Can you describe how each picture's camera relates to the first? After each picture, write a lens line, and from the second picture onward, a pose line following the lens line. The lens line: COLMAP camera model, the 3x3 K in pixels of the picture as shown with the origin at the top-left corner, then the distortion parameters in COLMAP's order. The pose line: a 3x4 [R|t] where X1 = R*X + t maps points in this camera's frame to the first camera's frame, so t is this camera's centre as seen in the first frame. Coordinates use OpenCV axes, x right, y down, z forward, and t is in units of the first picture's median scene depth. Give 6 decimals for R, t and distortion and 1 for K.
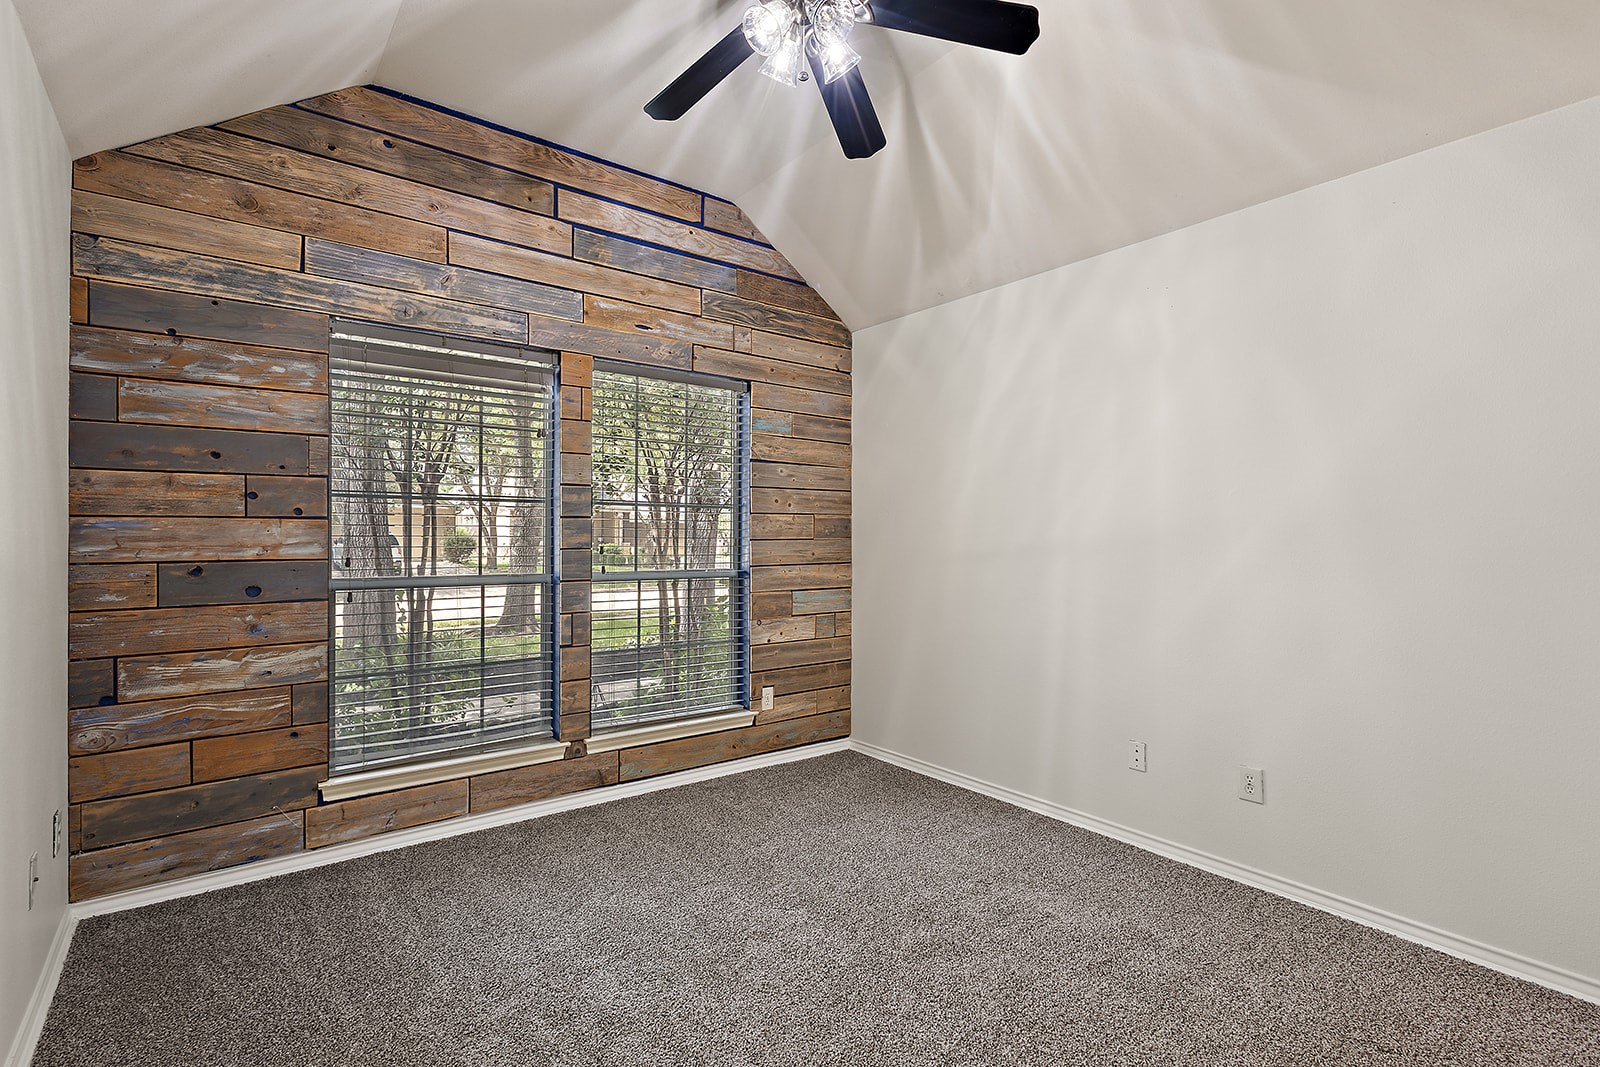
lens RADIAL K [[741.7, 0, 796.6], [0, 741.7, 532.9], [0, 0, 1]] dist [0.005804, -0.001308]
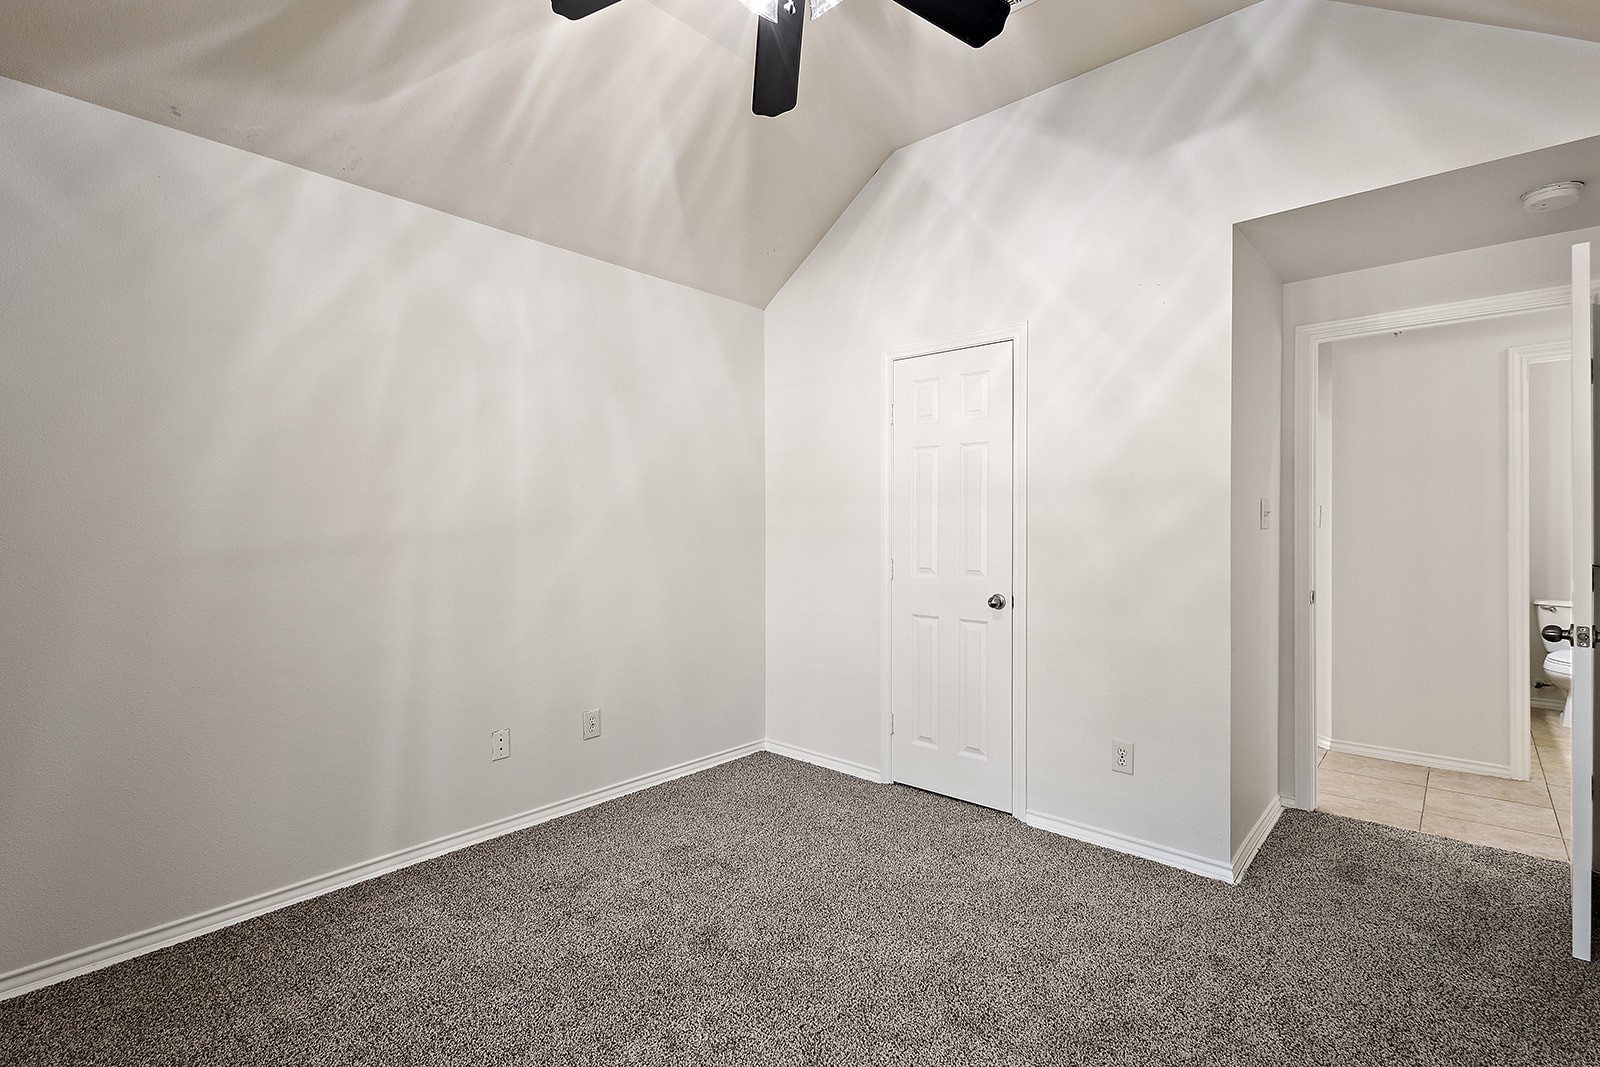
lens RADIAL K [[741.7, 0, 793.0], [0, 741.7, 529.3], [0, 0, 1]] dist [0.005804, -0.001308]
pose [[-0.174683, -0.003670, 0.984618, -0.584223], [0.002702, 0.999988, 0.004207, 0.008027], [-0.984621, 0.003396, -0.174671, 0.780861]]
